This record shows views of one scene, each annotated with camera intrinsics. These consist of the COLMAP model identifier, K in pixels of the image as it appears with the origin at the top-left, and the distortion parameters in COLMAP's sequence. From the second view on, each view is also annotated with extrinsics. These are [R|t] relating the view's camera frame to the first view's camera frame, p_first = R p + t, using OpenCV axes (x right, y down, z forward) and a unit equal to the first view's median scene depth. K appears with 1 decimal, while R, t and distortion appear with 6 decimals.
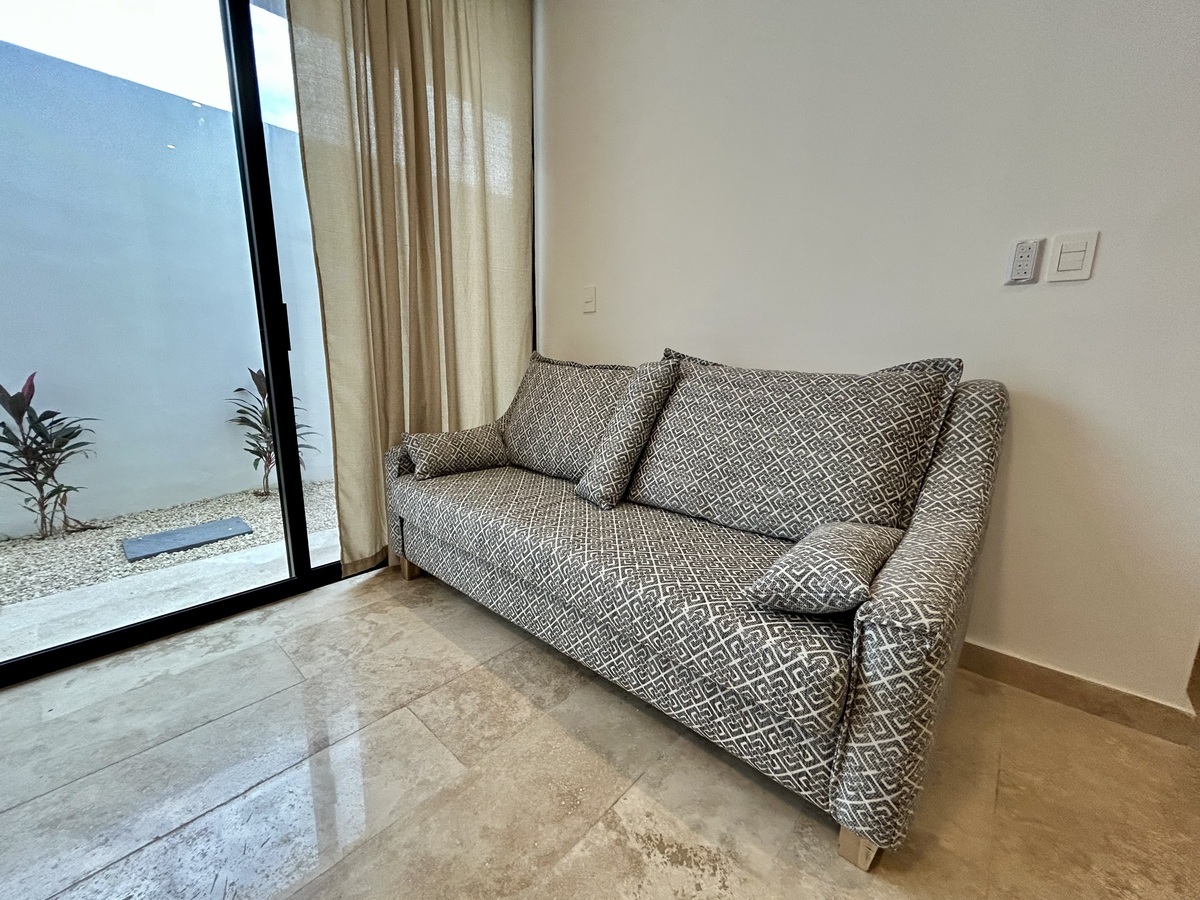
lens RADIAL K [[482.8, 0, 599.9], [0, 482.8, 448.5], [0, 0, 1]] dist [-0.000268, 0.000618]
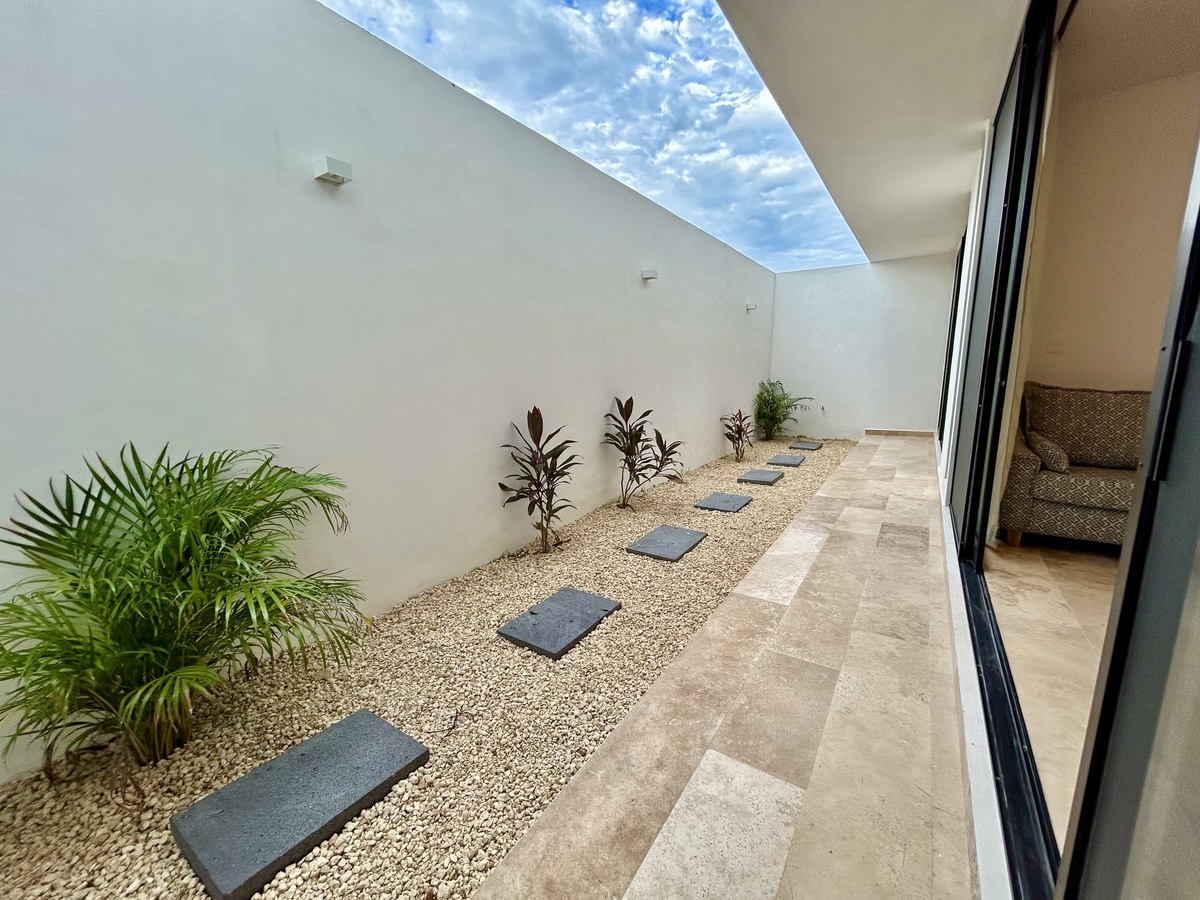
lens RADIAL K [[482.8, 0, 599.9], [0, 482.8, 448.5], [0, 0, 1]] dist [-0.000268, 0.000618]
pose [[0.989407, -0.050042, 0.136268, -2.129126], [0.052183, 0.998563, -0.012187, -0.075609], [-0.135462, 0.019169, 0.990597, -0.294736]]
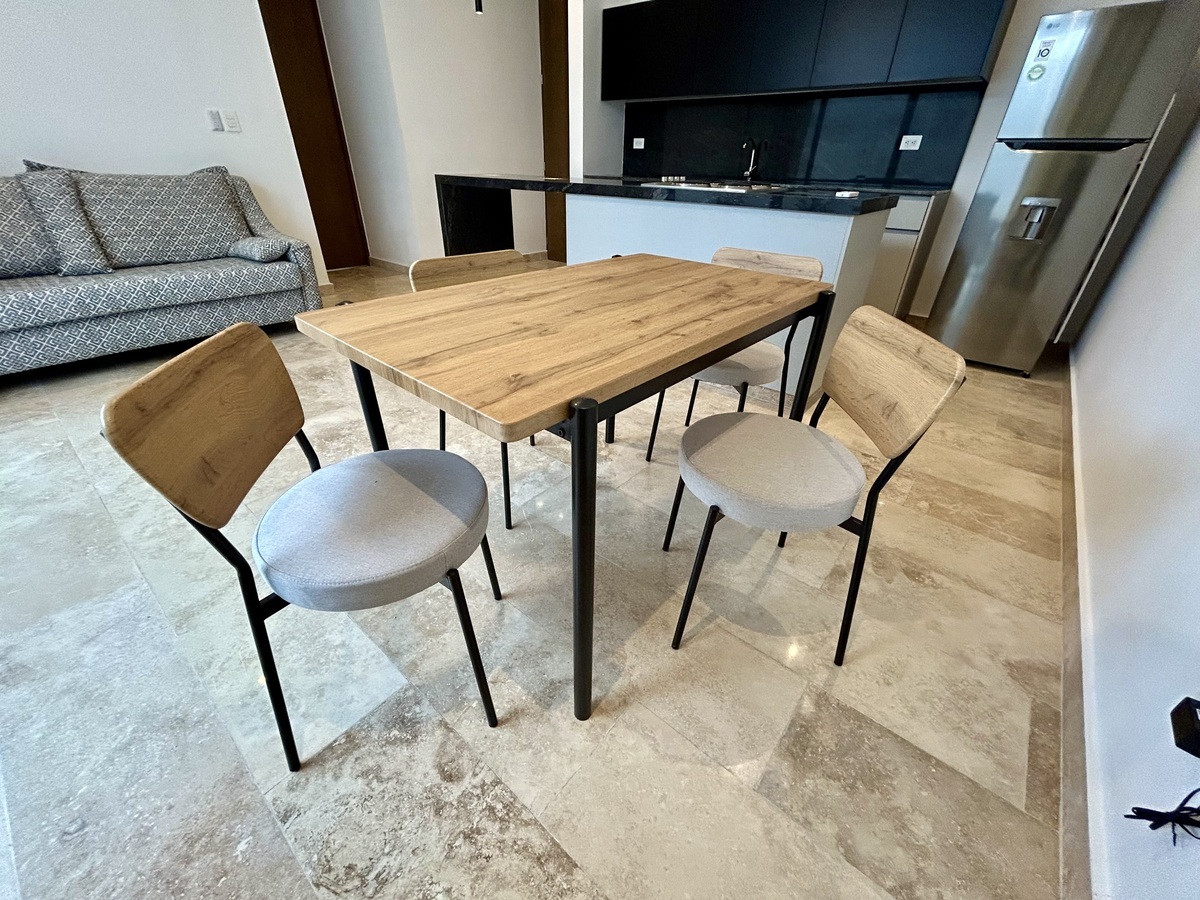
lens RADIAL K [[482.8, 0, 599.9], [0, 482.8, 448.5], [0, 0, 1]] dist [-0.000268, 0.000618]
pose [[-0.036063, -0.526147, 0.849628, -1.648831], [0.167258, 0.835012, 0.524195, 0.036247], [-0.985253, 0.161012, 0.057889, -0.613204]]
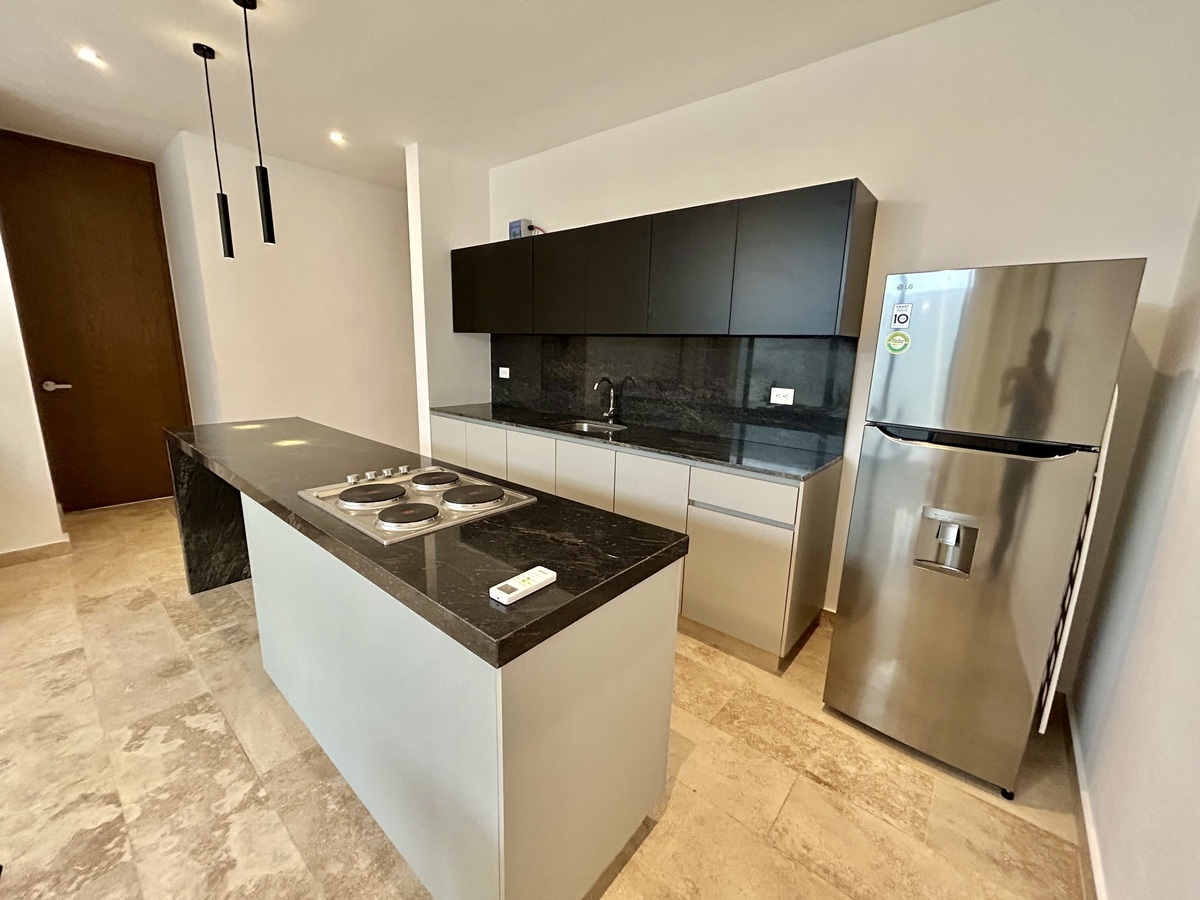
lens RADIAL K [[482.8, 0, 599.9], [0, 482.8, 448.5], [0, 0, 1]] dist [-0.000268, 0.000618]
pose [[-0.029205, -0.223666, 0.974228, -0.892808], [0.160376, 0.960969, 0.225430, -0.035788], [-0.986624, 0.162826, 0.007805, -1.343695]]
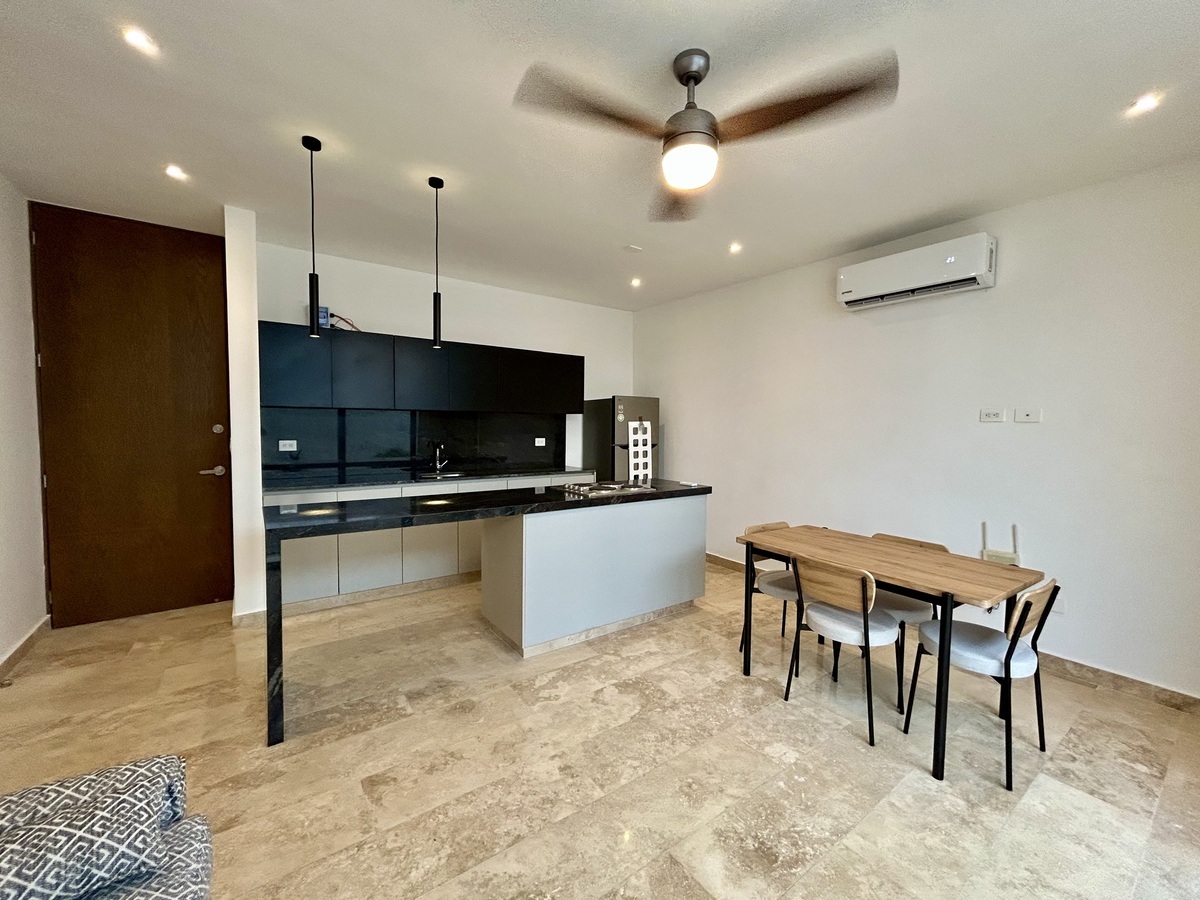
lens RADIAL K [[482.8, 0, 599.9], [0, 482.8, 448.5], [0, 0, 1]] dist [-0.000268, 0.000618]
pose [[-0.976143, -0.041770, 0.213073, -0.440594], [0.010609, 0.970974, 0.238950, -0.442169], [-0.216870, 0.235510, -0.947366, 0.866749]]
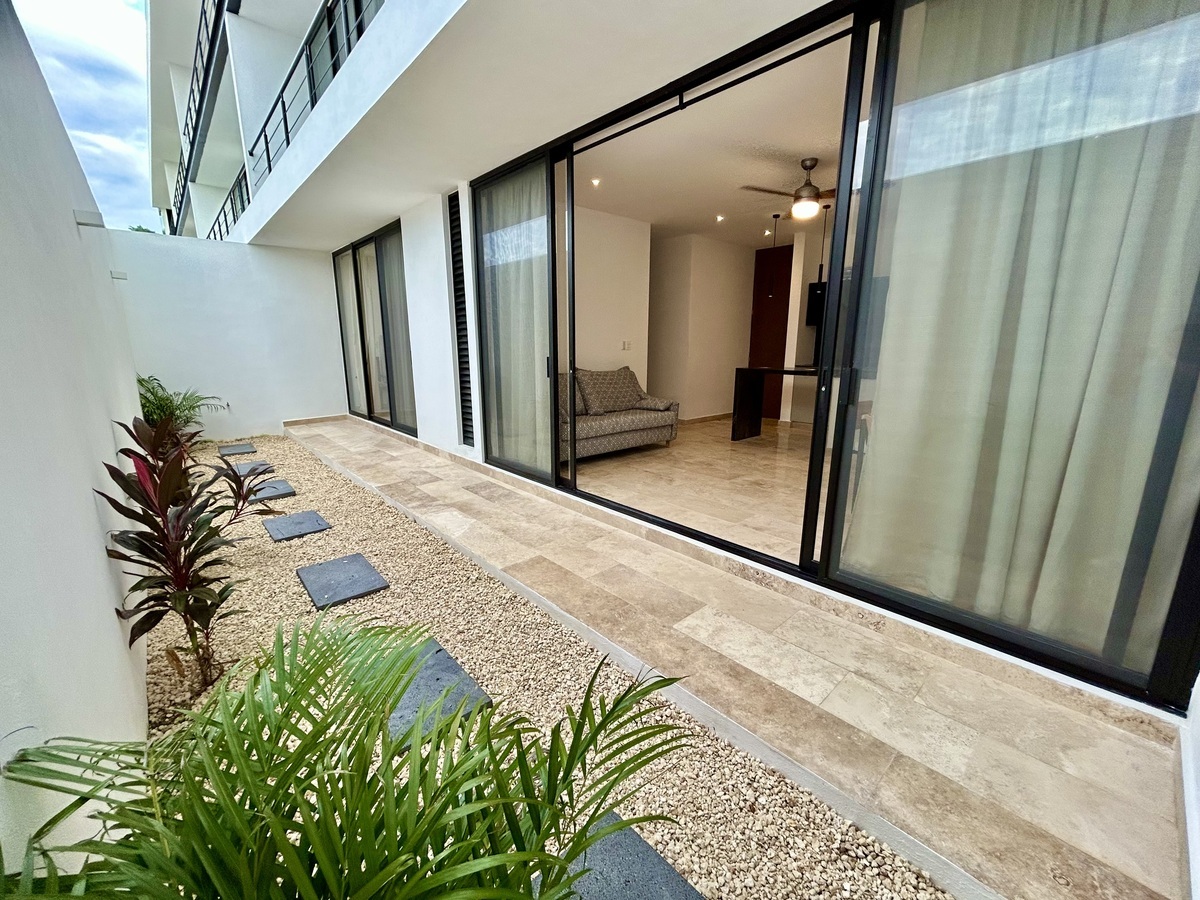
lens RADIAL K [[482.8, 0, 599.9], [0, 482.8, 448.5], [0, 0, 1]] dist [-0.000268, 0.000618]
pose [[0.107179, -0.227783, 0.967795, -3.092532], [0.187247, 0.960608, 0.205354, -0.327654], [-0.976448, 0.159207, 0.145608, 0.528735]]
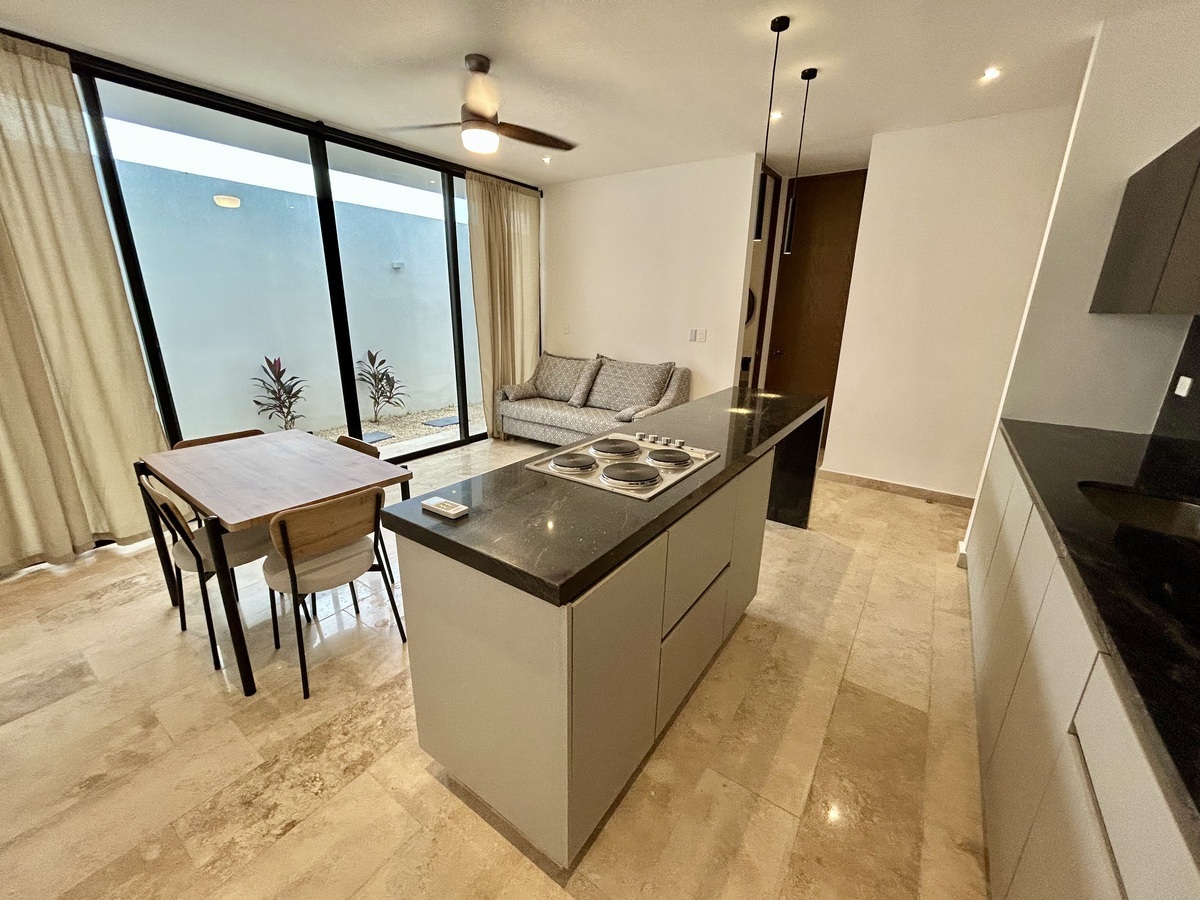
lens RADIAL K [[482.8, 0, 599.9], [0, 482.8, 448.5], [0, 0, 1]] dist [-0.000268, 0.000618]
pose [[0.992728, -0.032130, 0.116010, -0.212416], [0.020288, 0.994593, 0.101851, 0.064319], [-0.118655, -0.098757, 0.988012, -2.010373]]
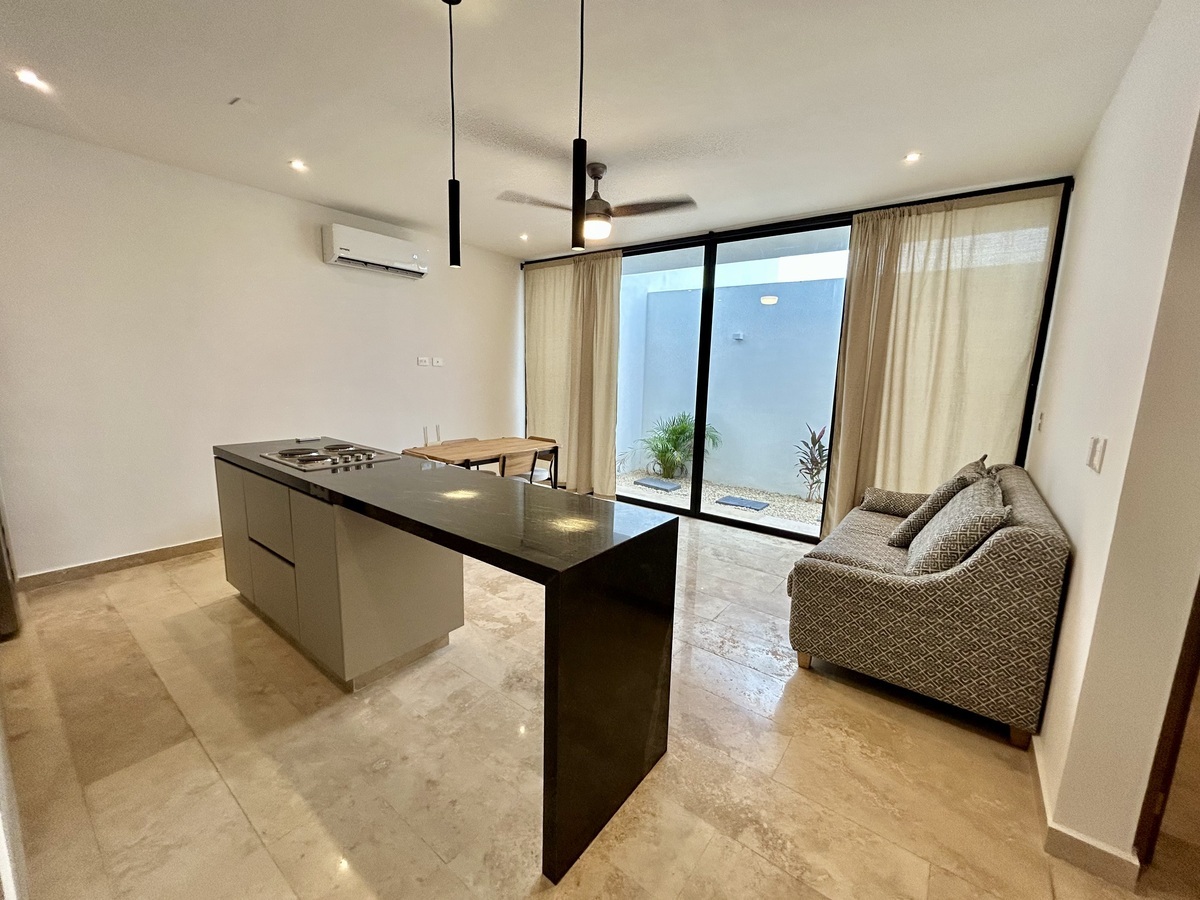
lens RADIAL K [[482.8, 0, 599.9], [0, 482.8, 448.5], [0, 0, 1]] dist [-0.000268, 0.000618]
pose [[0.076382, 0.144916, -0.986491, 1.557252], [-0.215845, 0.968324, 0.125535, -0.207210], [0.973436, 0.203341, 0.105242, -0.318967]]
